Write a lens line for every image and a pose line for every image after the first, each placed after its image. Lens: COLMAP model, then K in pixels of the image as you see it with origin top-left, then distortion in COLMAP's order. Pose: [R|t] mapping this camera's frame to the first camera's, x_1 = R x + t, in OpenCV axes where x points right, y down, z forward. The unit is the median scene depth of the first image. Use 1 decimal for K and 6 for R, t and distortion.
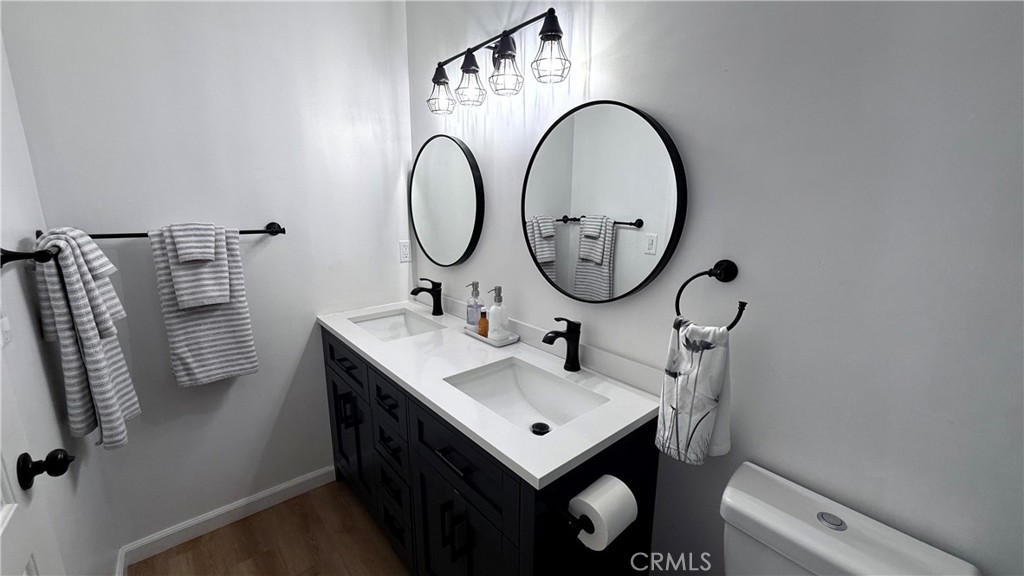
lens RADIAL K [[407.5, 0, 512.8], [0, 407.5, 287.4], [0, 0, 1]] dist [0.000099, -0.000101]
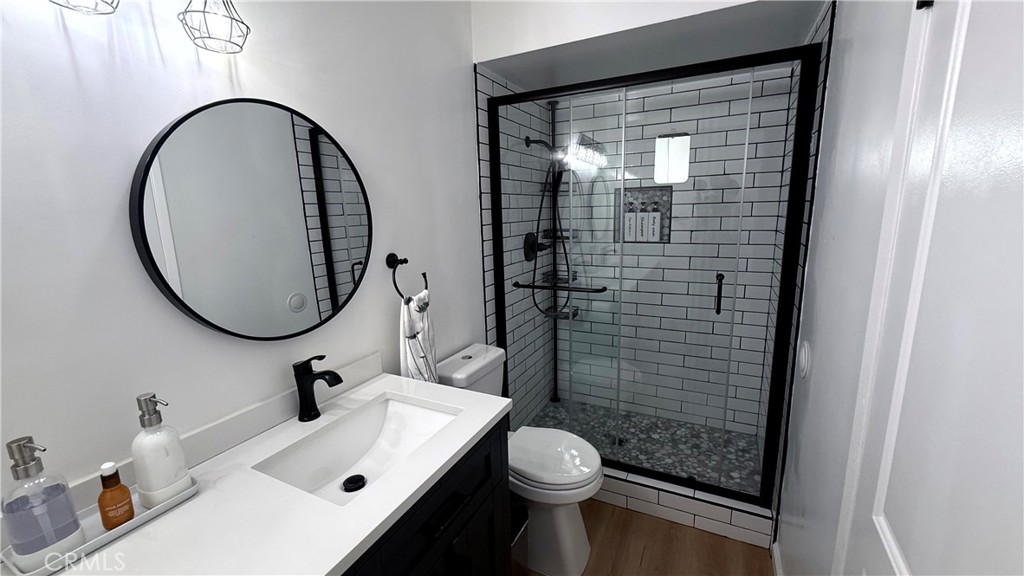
lens RADIAL K [[407.5, 0, 513.0], [0, 407.5, 288.0], [0, 0, 1]] dist [0.000099, -0.000101]
pose [[-0.394639, -0.176524, 0.901720, -0.984779], [0.210776, 0.937810, 0.275836, -0.260074], [-0.894334, 0.298916, -0.332889, 1.129481]]
